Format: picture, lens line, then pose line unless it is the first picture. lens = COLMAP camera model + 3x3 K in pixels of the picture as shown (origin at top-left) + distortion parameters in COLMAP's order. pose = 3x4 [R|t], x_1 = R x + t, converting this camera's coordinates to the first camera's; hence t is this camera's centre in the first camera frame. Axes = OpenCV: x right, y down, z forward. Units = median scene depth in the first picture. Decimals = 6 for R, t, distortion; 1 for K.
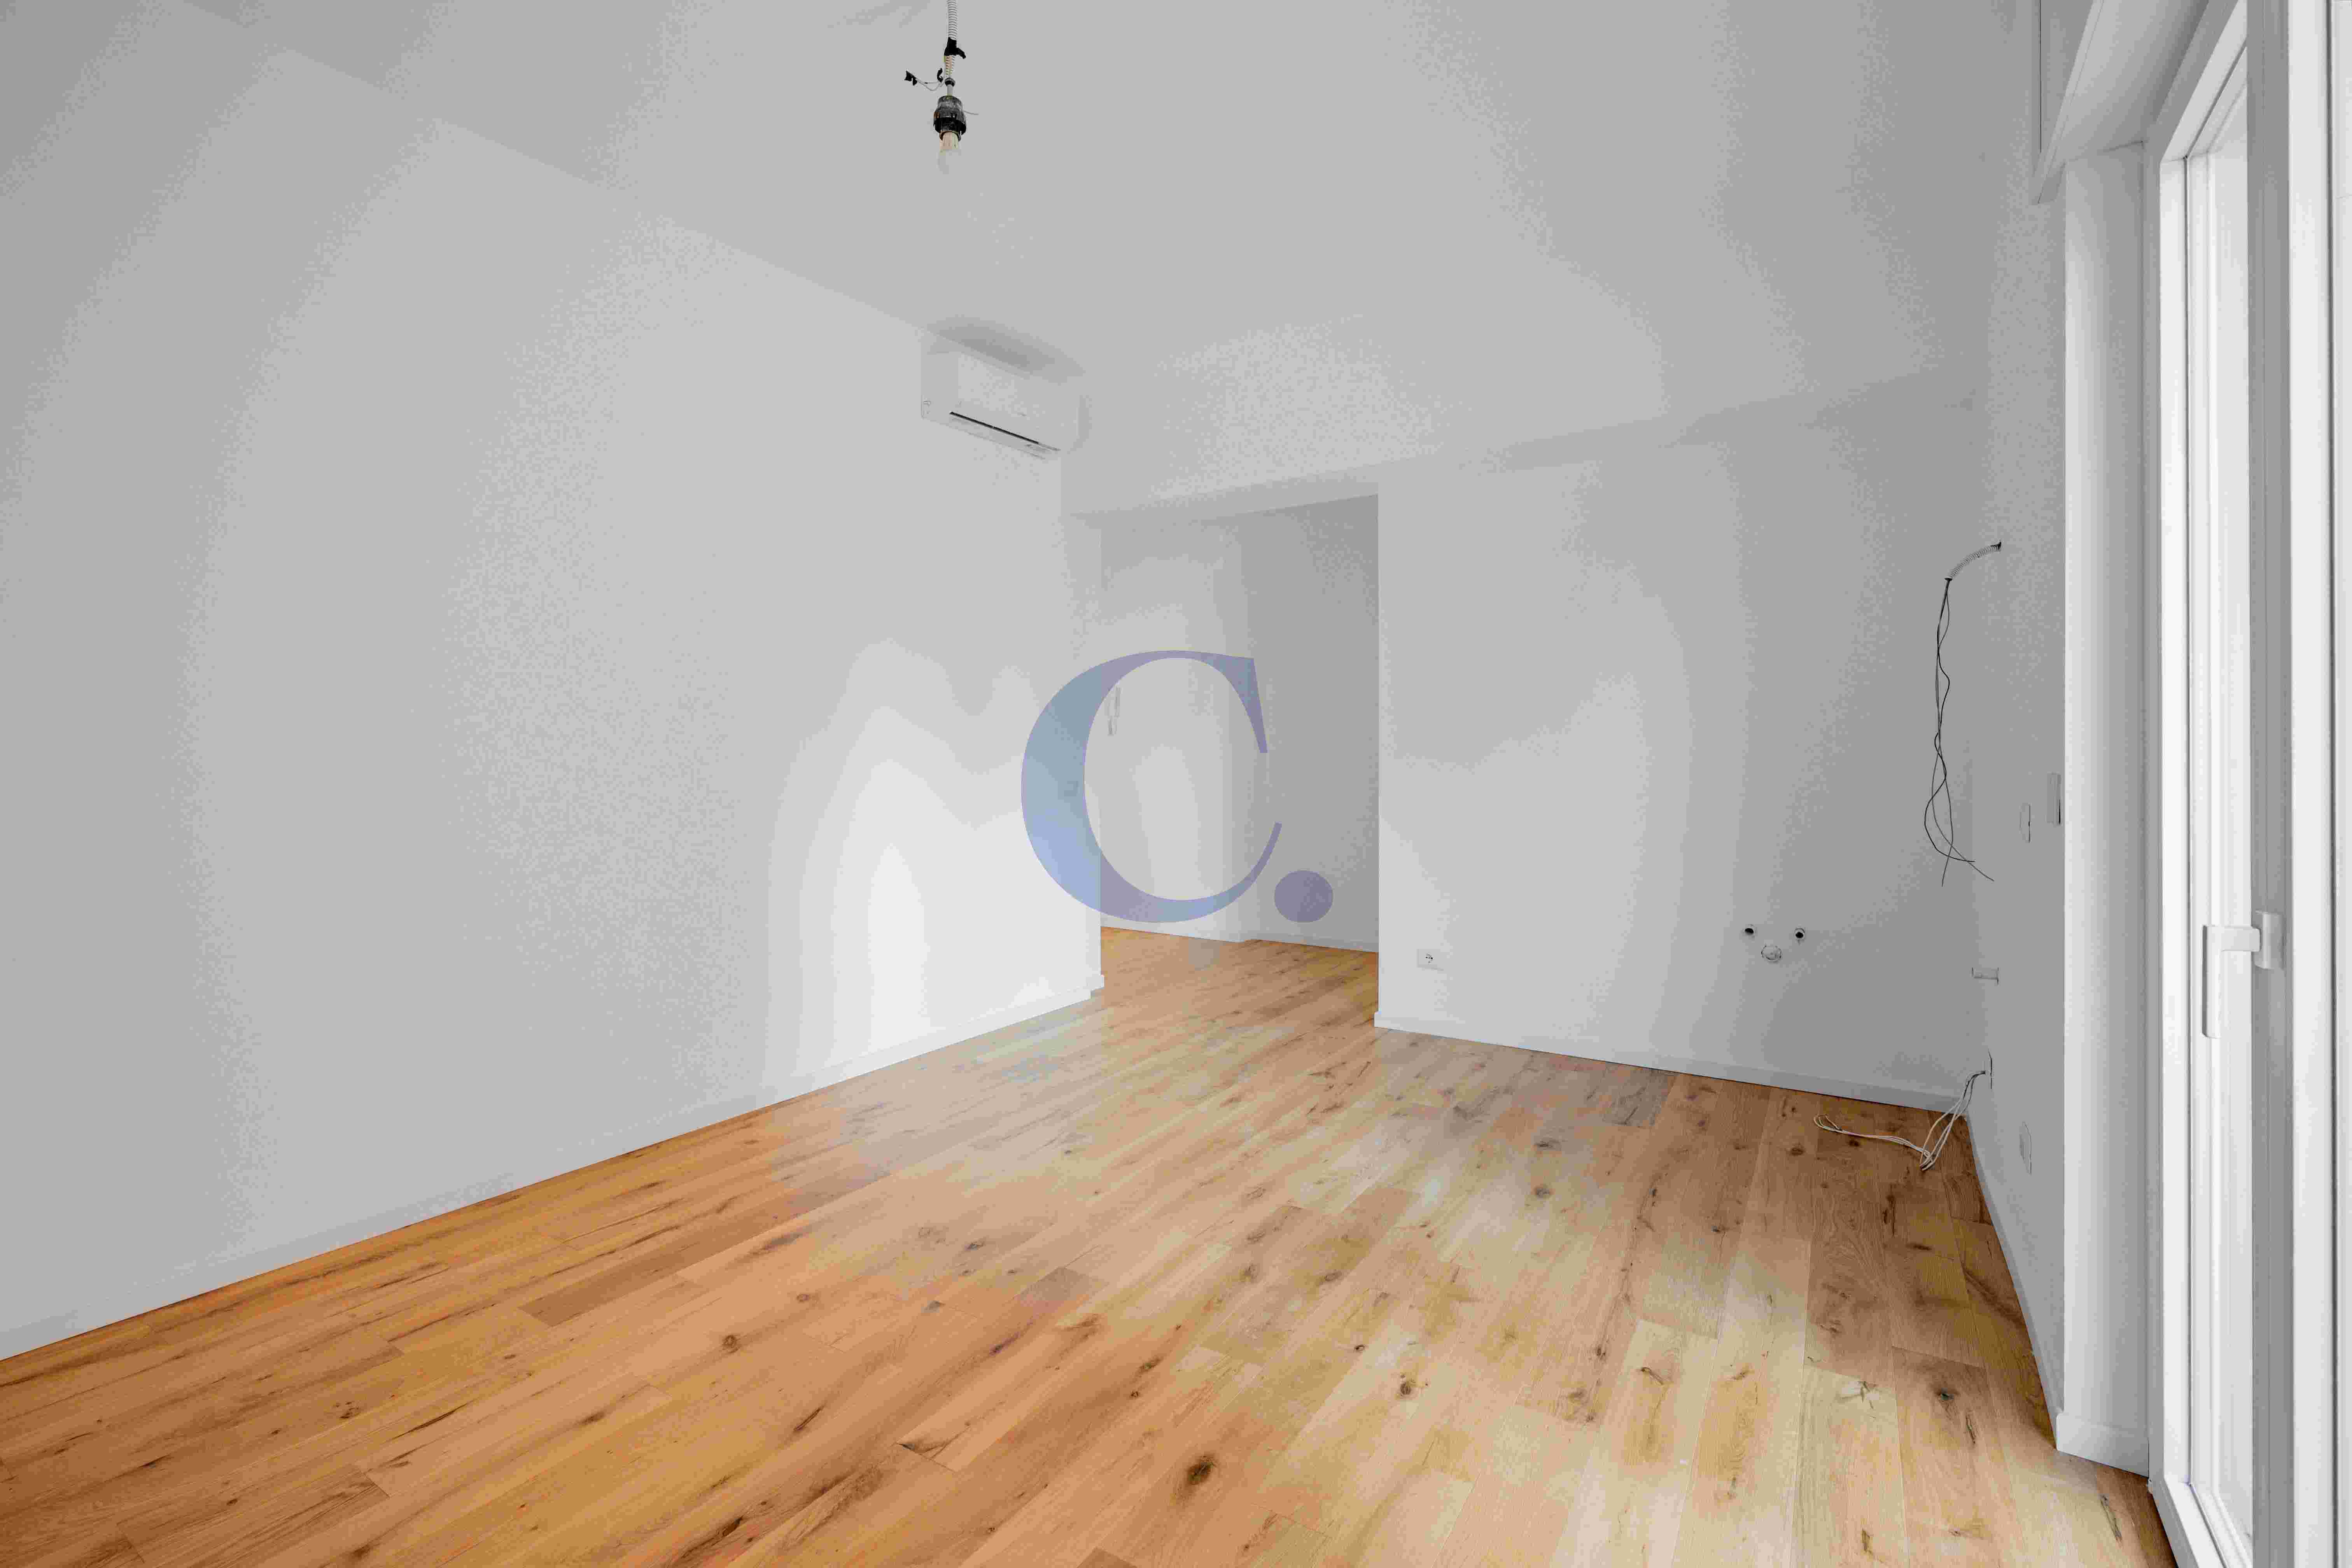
lens RADIAL K [[1071.9, 0, 1186.3], [0, 1071.9, 766.5], [0, 0, 1]] dist [-0.001039, -0.001167]
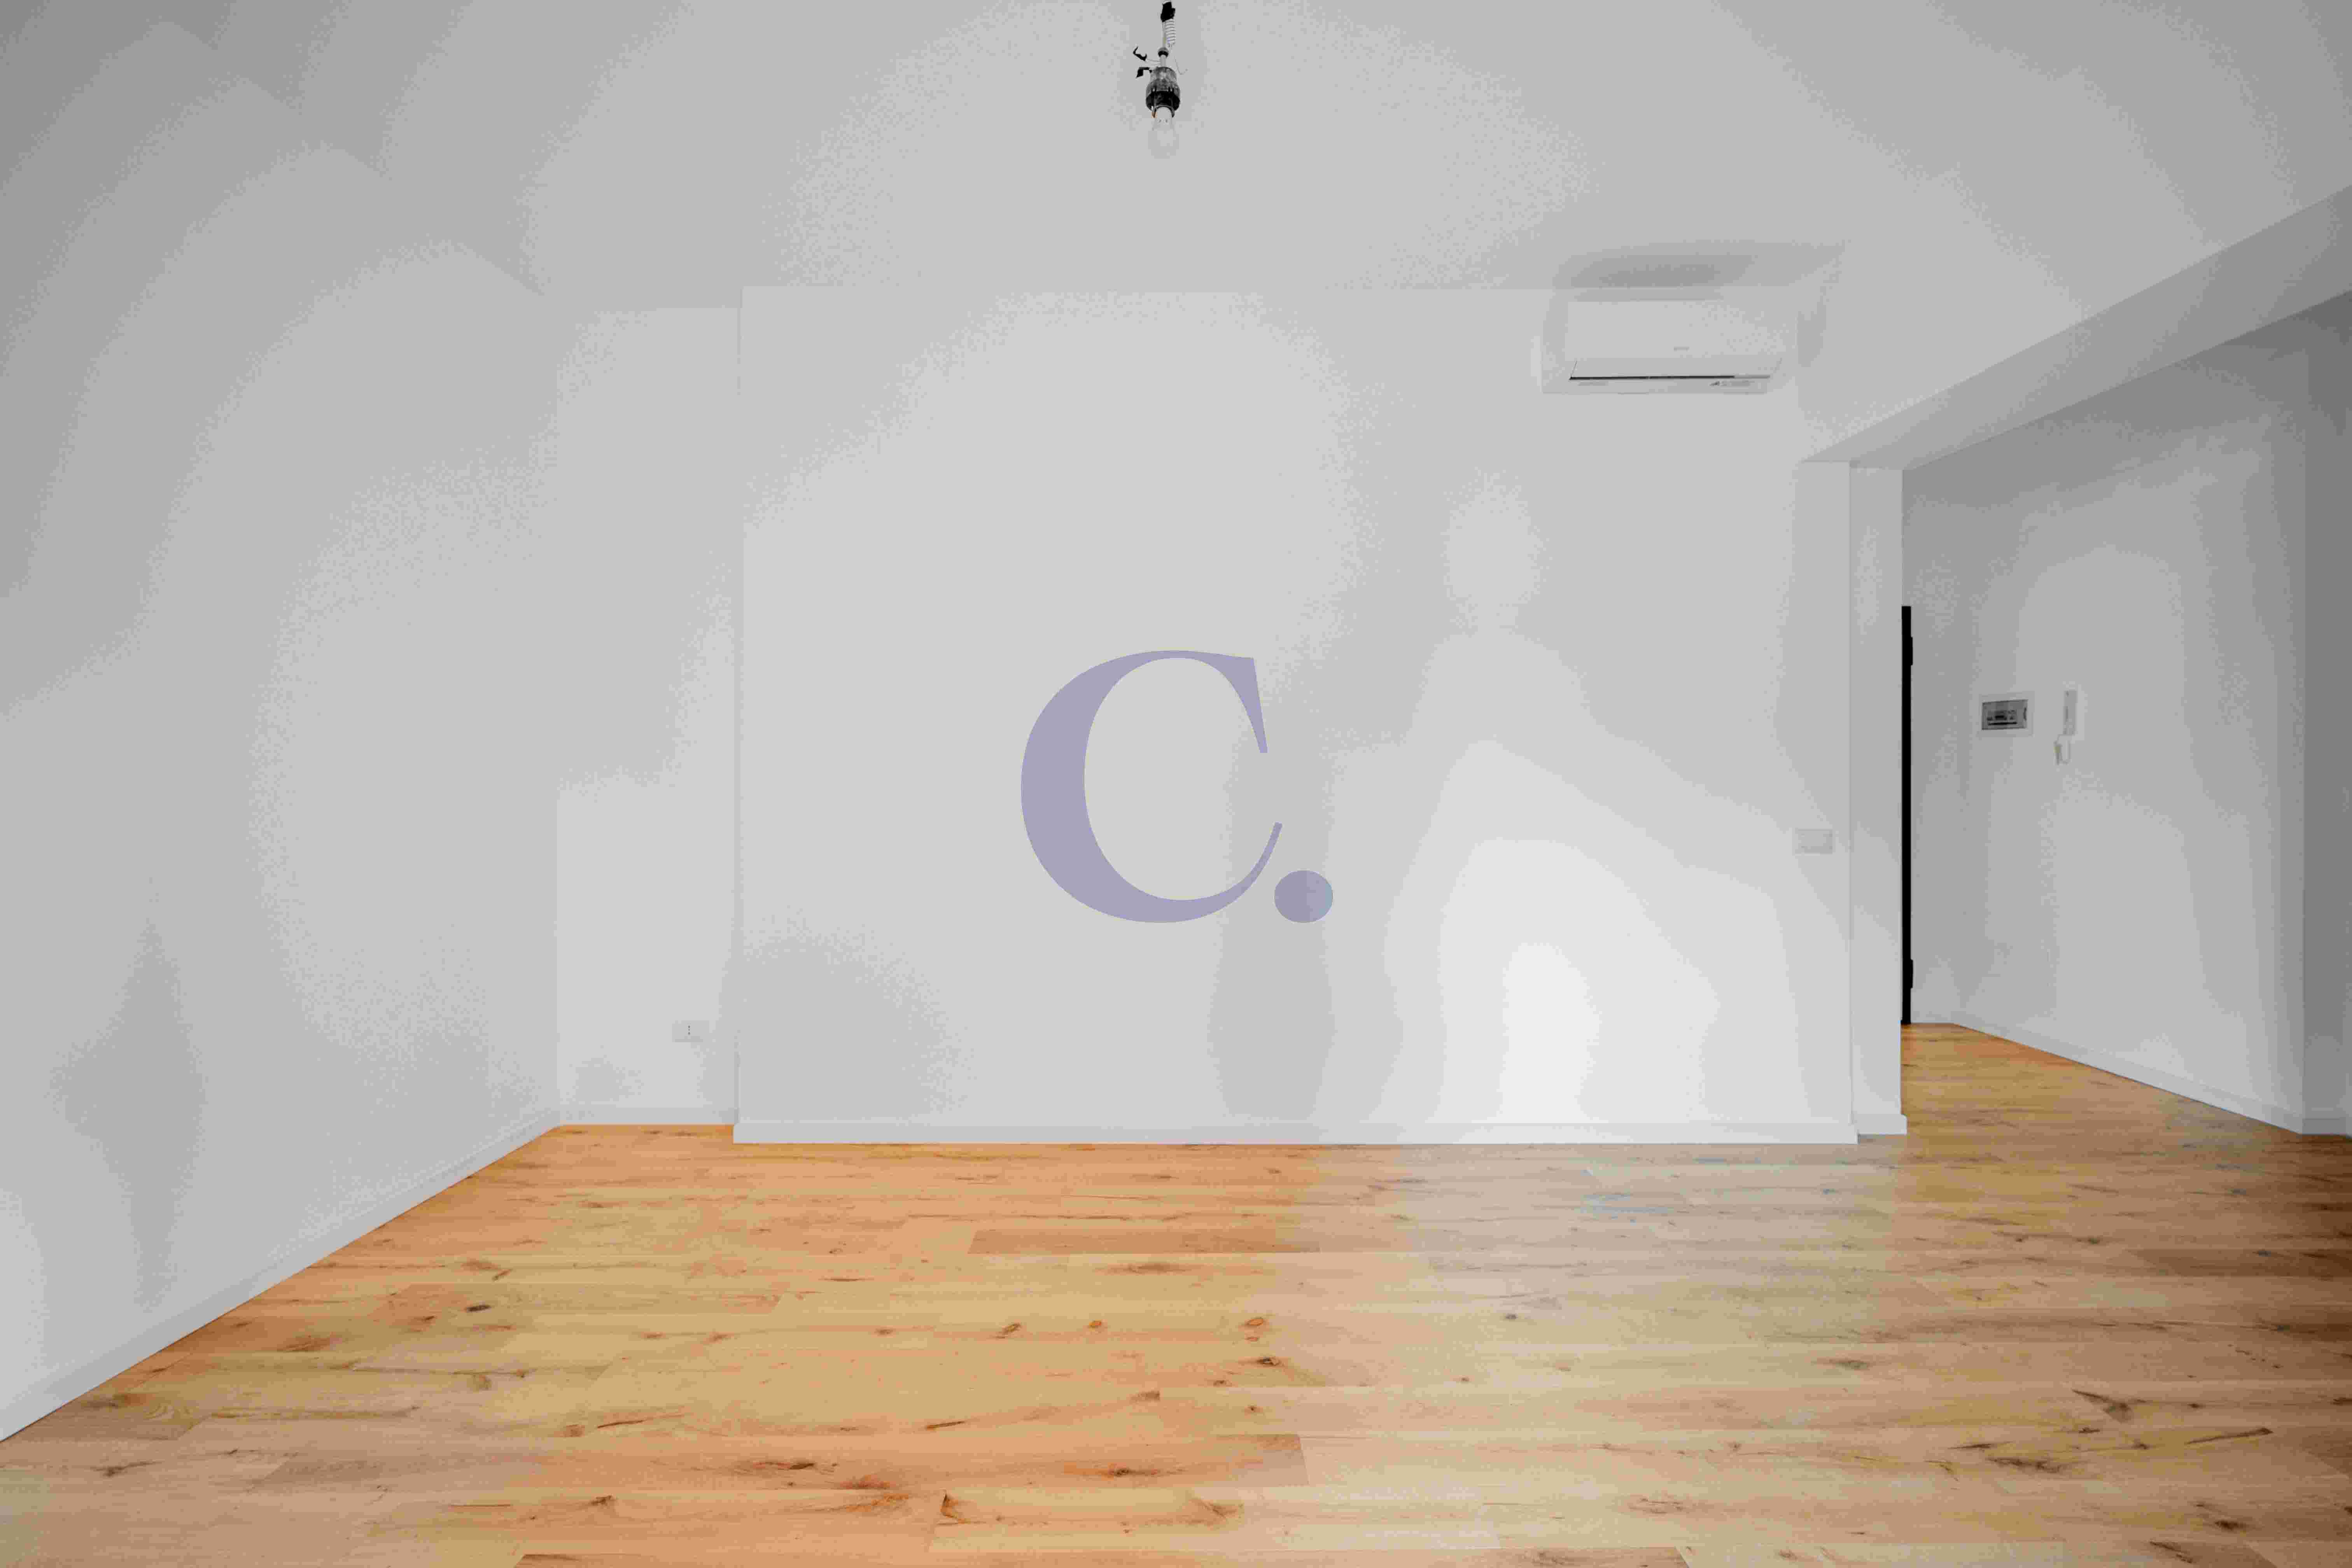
lens RADIAL K [[1071.9, 0, 1175.2], [0, 1071.9, 767.8], [0, 0, 1]] dist [-0.001039, -0.001167]
pose [[0.525549, 0.000114, -0.850764, 0.410061], [-0.020302, 0.999717, -0.012408, -0.013813], [0.850521, 0.023793, 0.525402, 0.393420]]
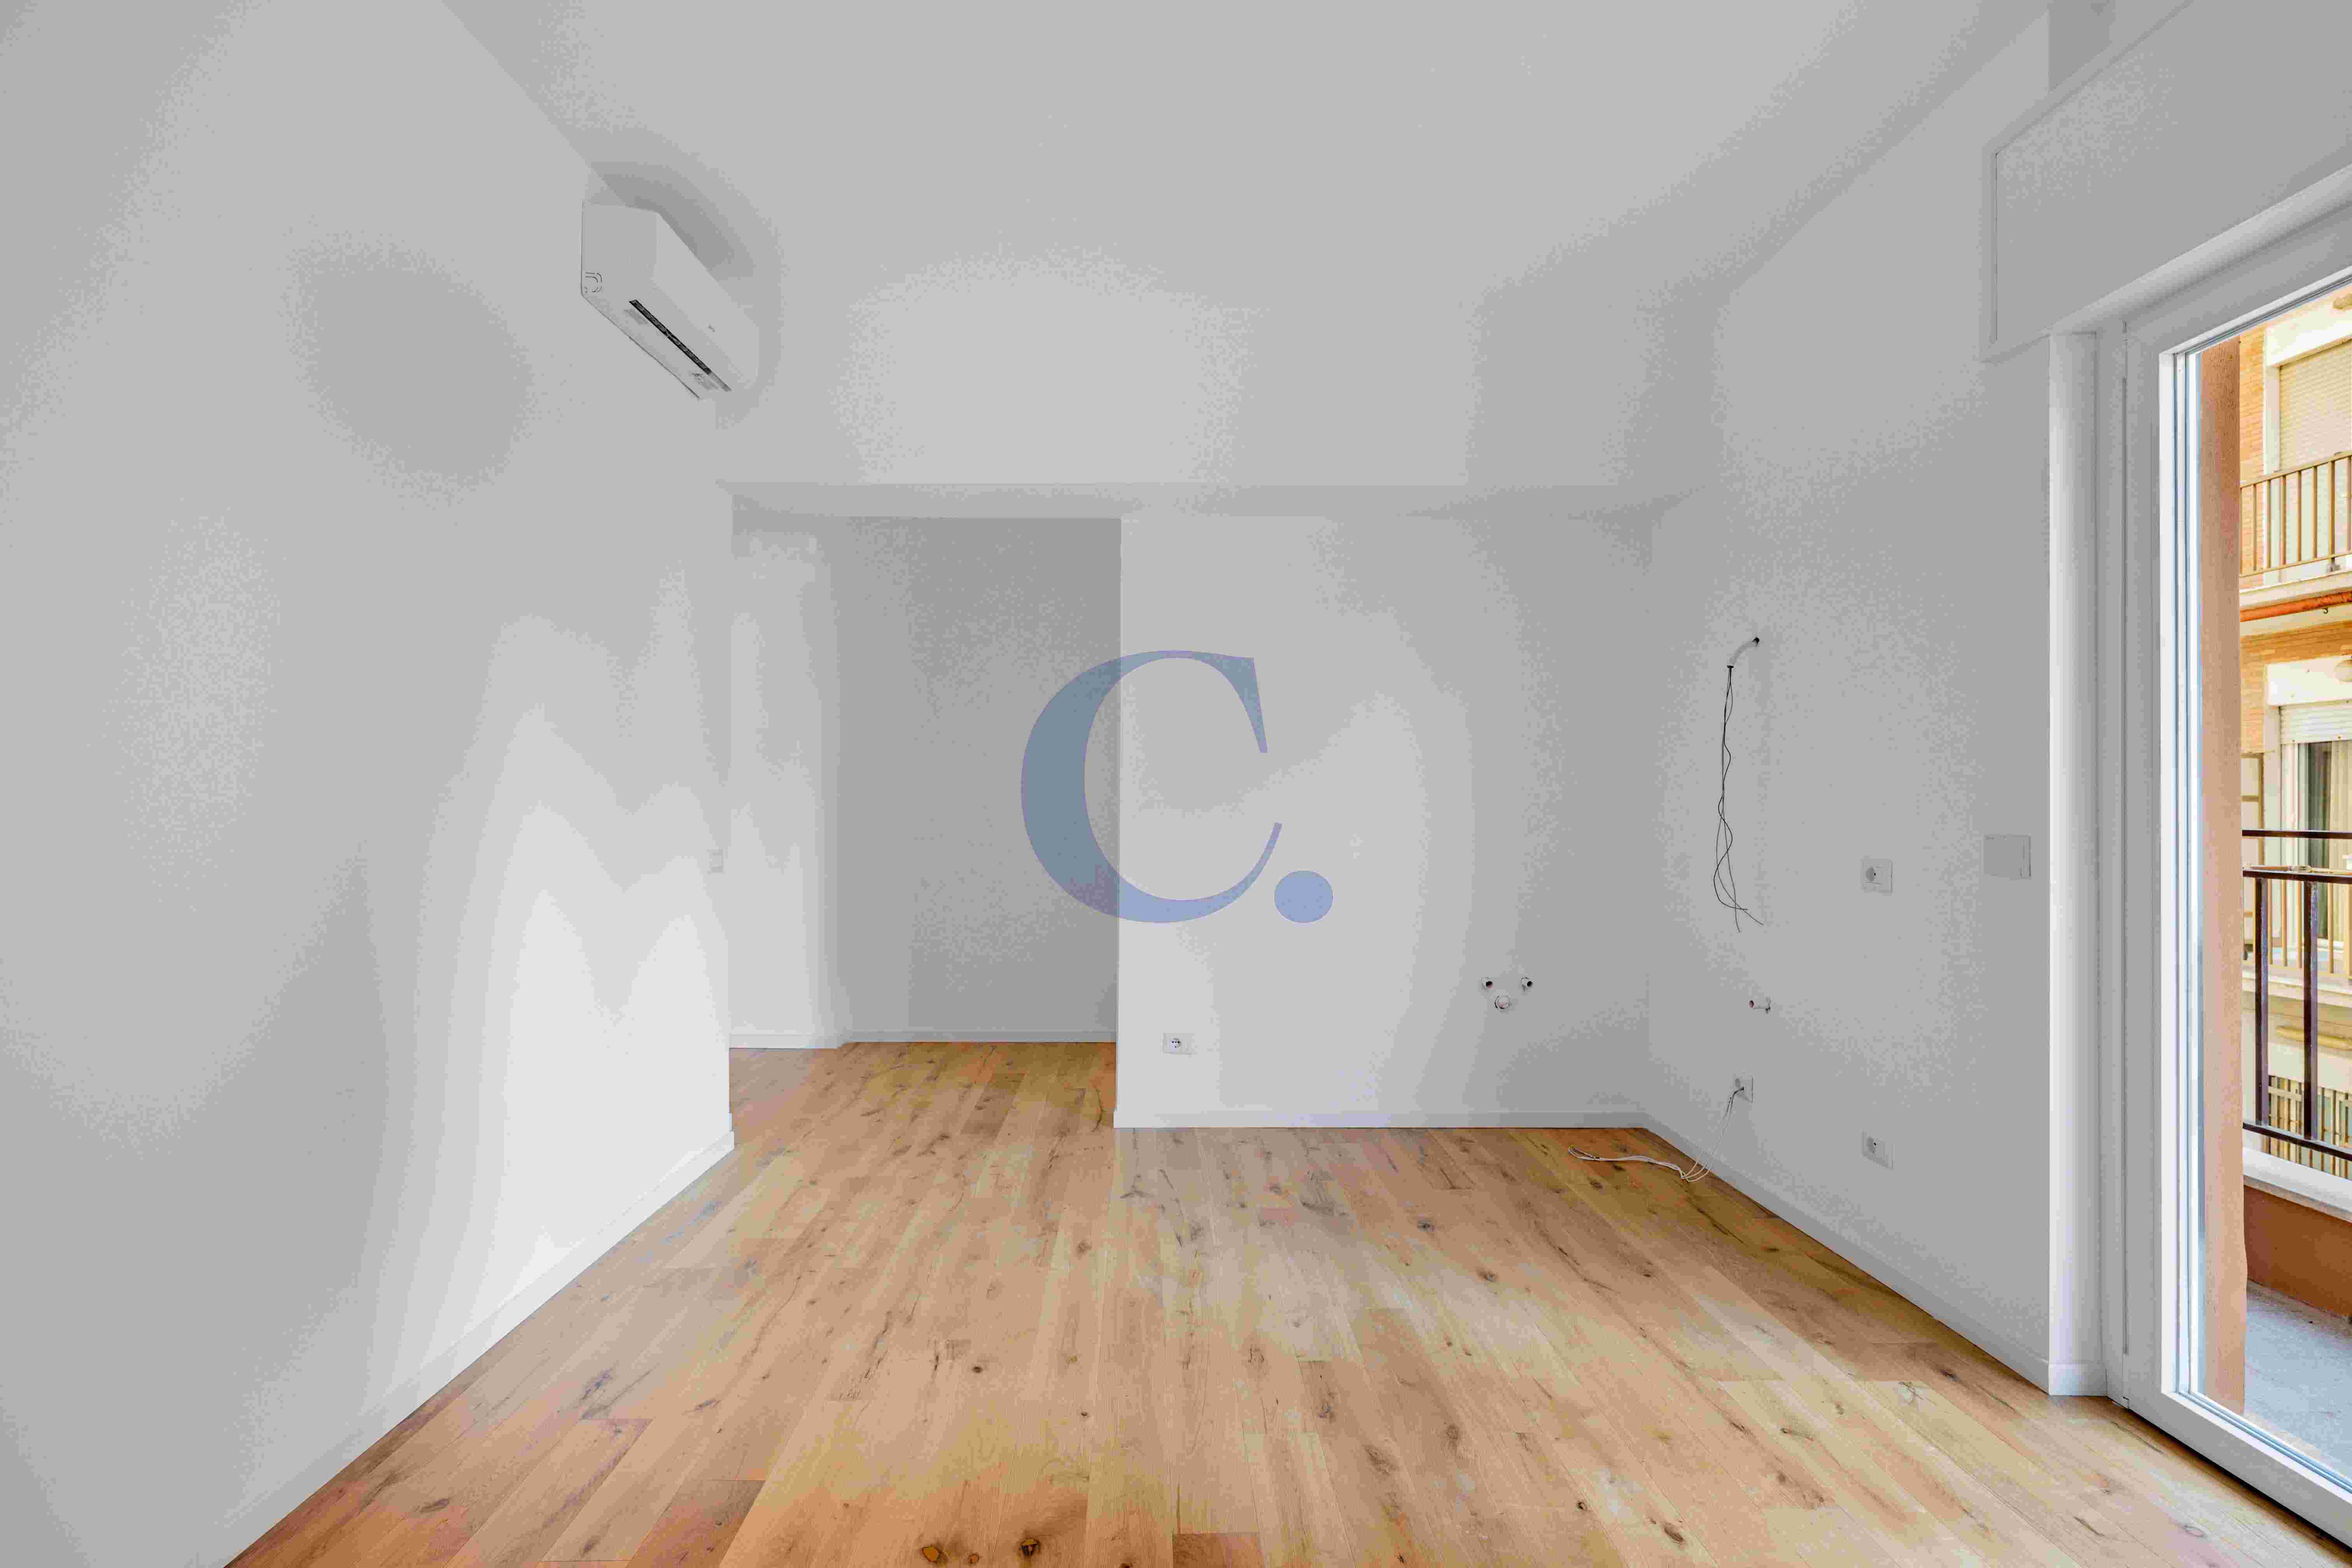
lens RADIAL K [[1137.0, 0, 1165.3], [0, 1137.0, 802.5], [0, 0, 1]] dist [-0.002095, 0.000925]
pose [[0.823738, 0.011002, 0.566865, -0.443095], [0.002054, 0.999747, -0.022388, -0.000425], [-0.566968, 0.019607, 0.823507, 0.299638]]
